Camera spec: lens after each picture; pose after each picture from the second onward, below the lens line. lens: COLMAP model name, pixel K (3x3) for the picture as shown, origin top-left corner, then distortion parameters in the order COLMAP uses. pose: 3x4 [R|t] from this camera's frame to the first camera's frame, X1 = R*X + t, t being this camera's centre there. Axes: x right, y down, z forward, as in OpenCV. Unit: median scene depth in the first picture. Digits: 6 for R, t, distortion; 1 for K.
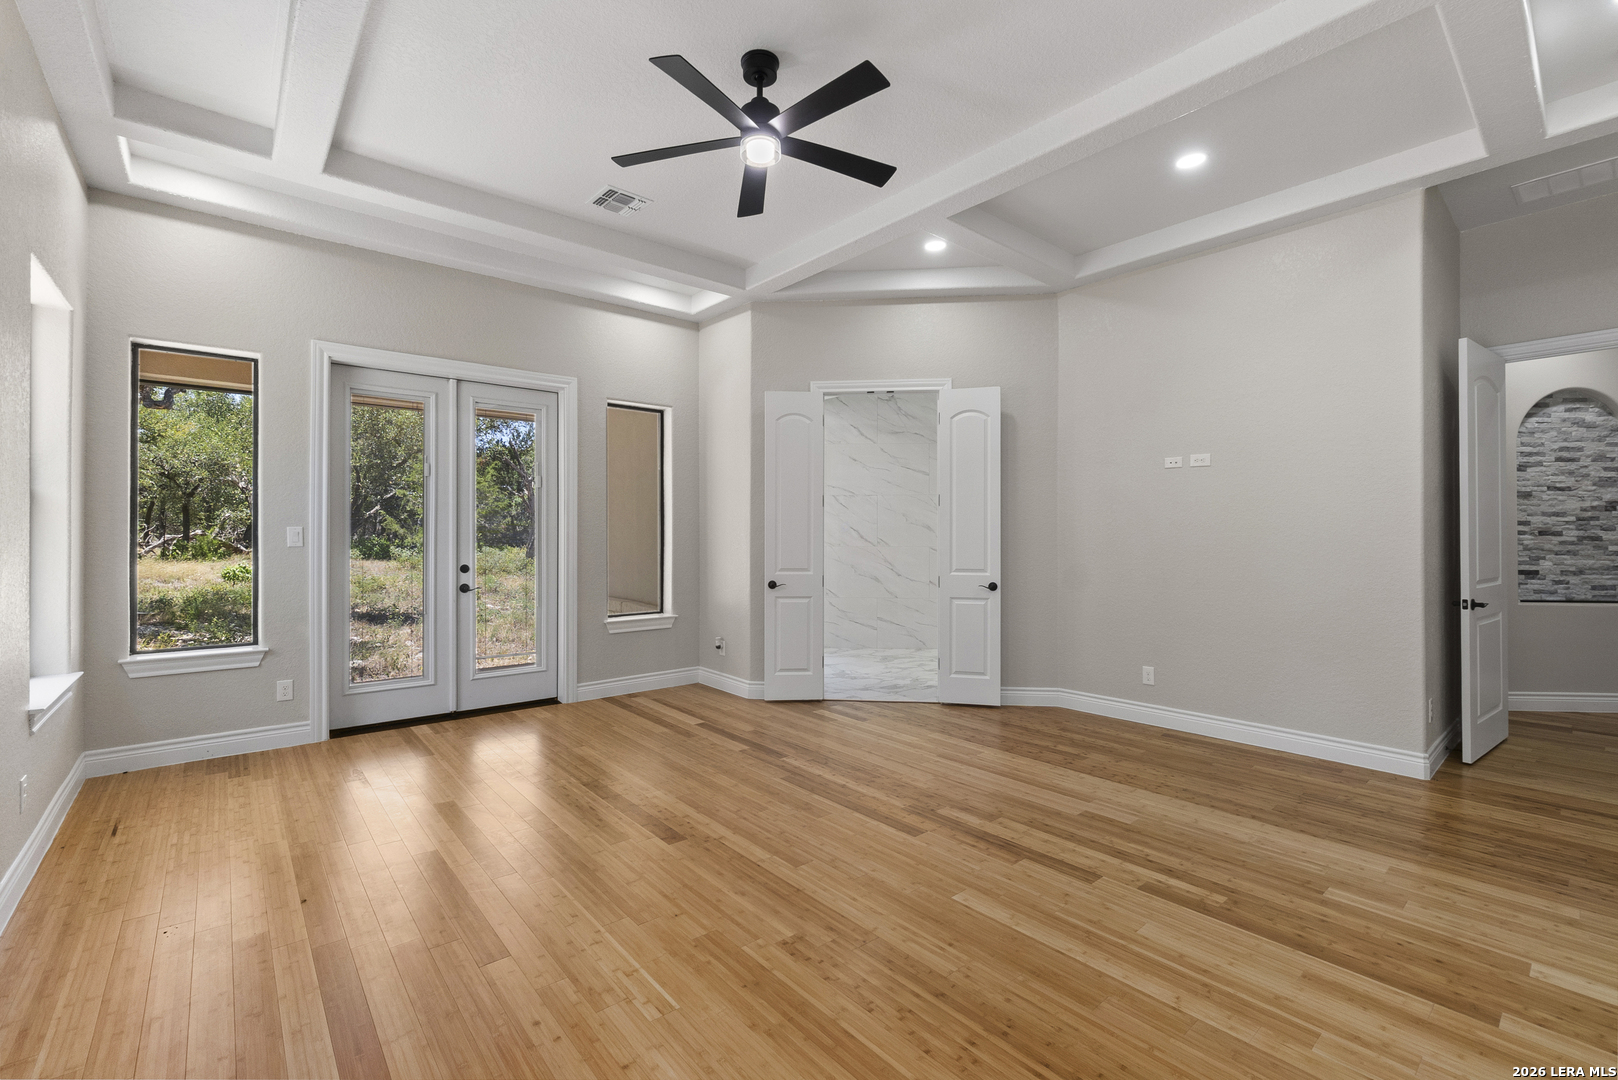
lens RADIAL K [[707.3, 0, 800.8], [0, 707.3, 519.8], [0, 0, 1]] dist [-0.007636, 0.000602]
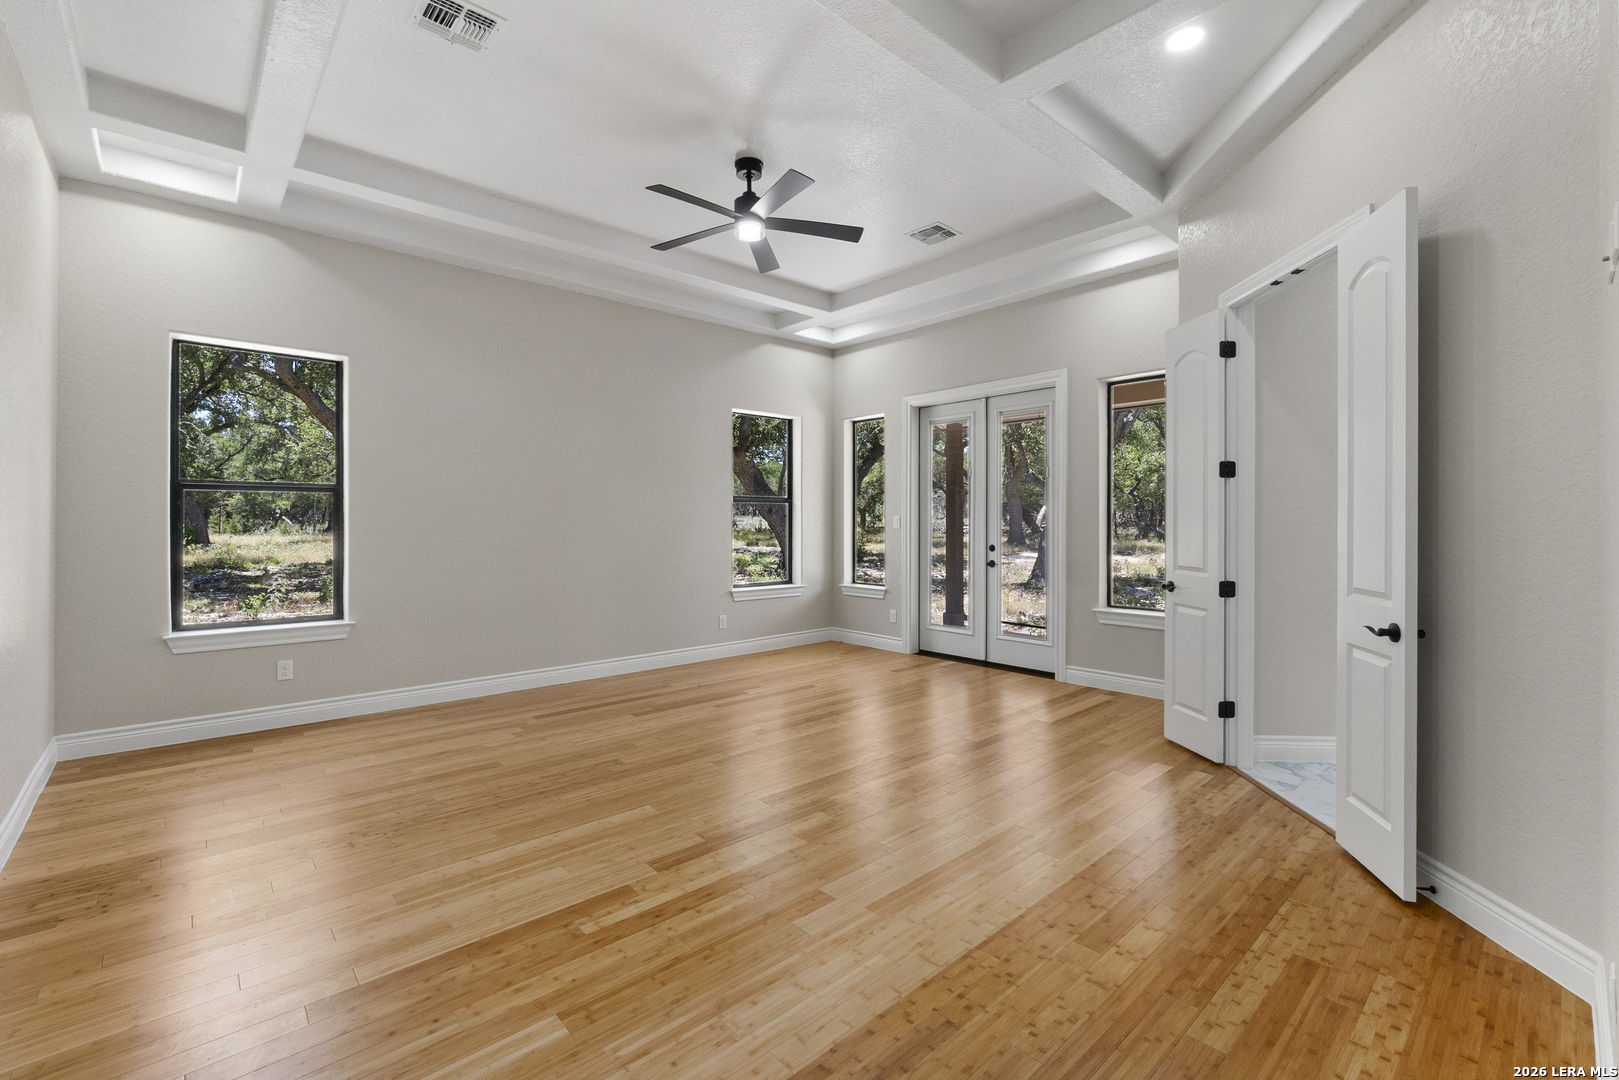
lens RADIAL K [[707.7, 0, 801.3], [0, 707.7, 519.8], [0, 0, 1]] dist [-0.007636, 0.000602]
pose [[0.009475, -0.002609, -0.999952, 1.261902], [0.023185, 0.999728, -0.002389, 0.023076], [0.999686, -0.023161, 0.009533, 1.075698]]
